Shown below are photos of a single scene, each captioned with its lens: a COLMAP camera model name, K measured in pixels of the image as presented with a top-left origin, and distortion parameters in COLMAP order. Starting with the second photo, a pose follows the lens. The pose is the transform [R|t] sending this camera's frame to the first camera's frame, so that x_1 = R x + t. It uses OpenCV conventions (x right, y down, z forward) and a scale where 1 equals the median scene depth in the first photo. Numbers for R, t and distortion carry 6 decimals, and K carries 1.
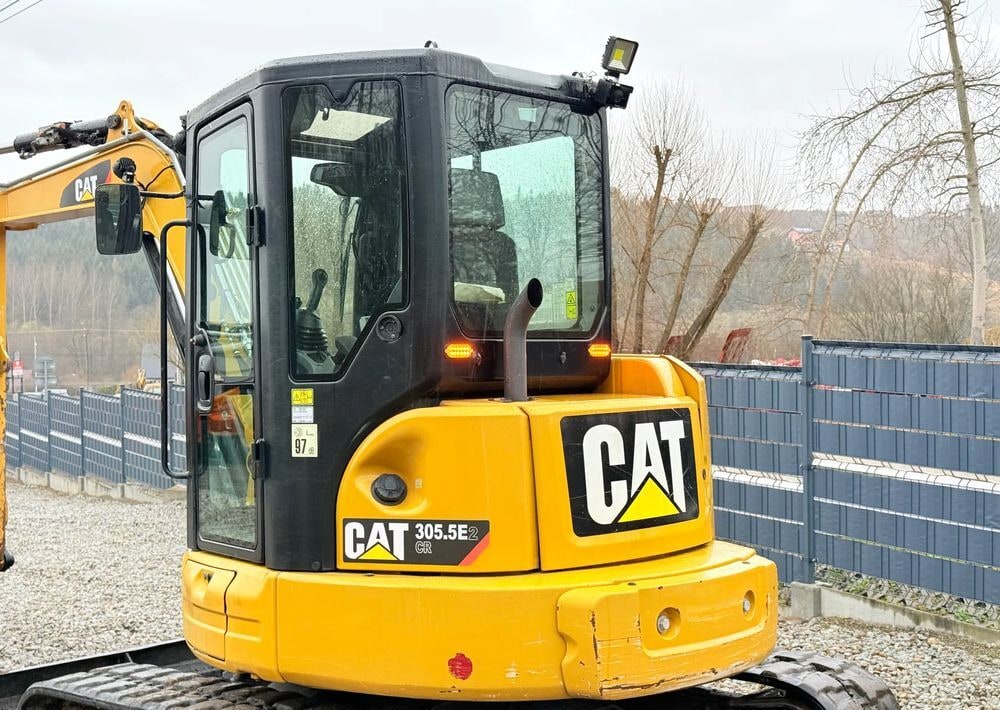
lens RADIAL K [[1383.1, 0, 517.0], [0, 1383.1, 364.9], [0, 0, 1]] dist [0.127509, 0.000000]
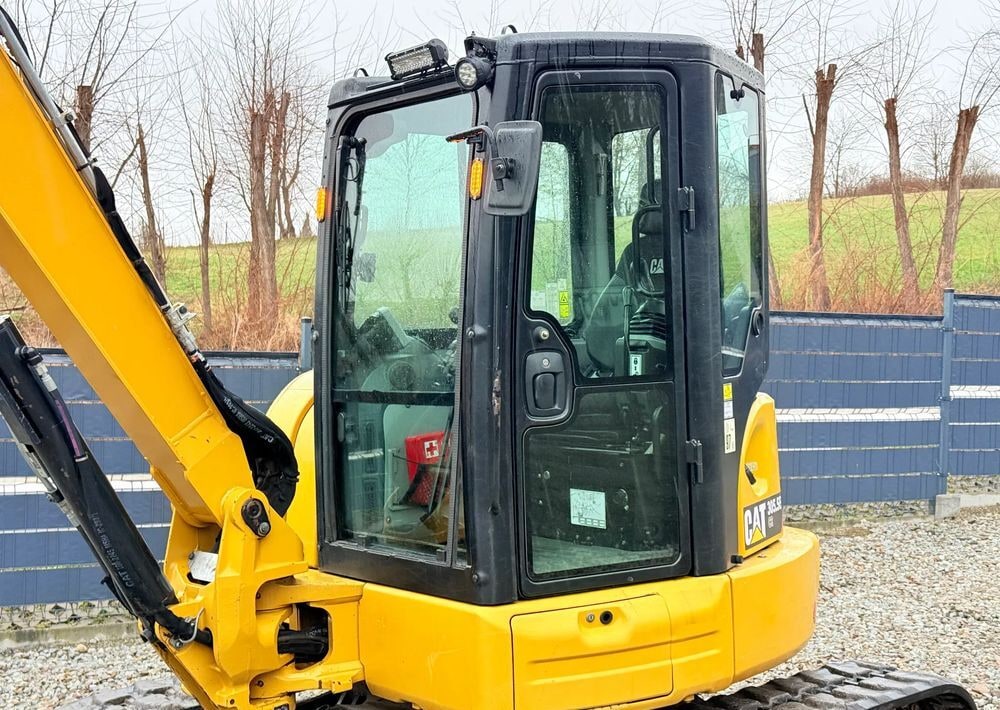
lens RADIAL K [[1383.1, 0, 503.0], [0, 1383.1, 383.1], [0, 0, 1]] dist [0.127509, 0.000000]
pose [[0.098164, -0.025218, 0.994851, -0.640851], [0.022622, 0.999477, 0.023103, -0.005298], [-0.994913, 0.020238, 0.098683, 0.591140]]
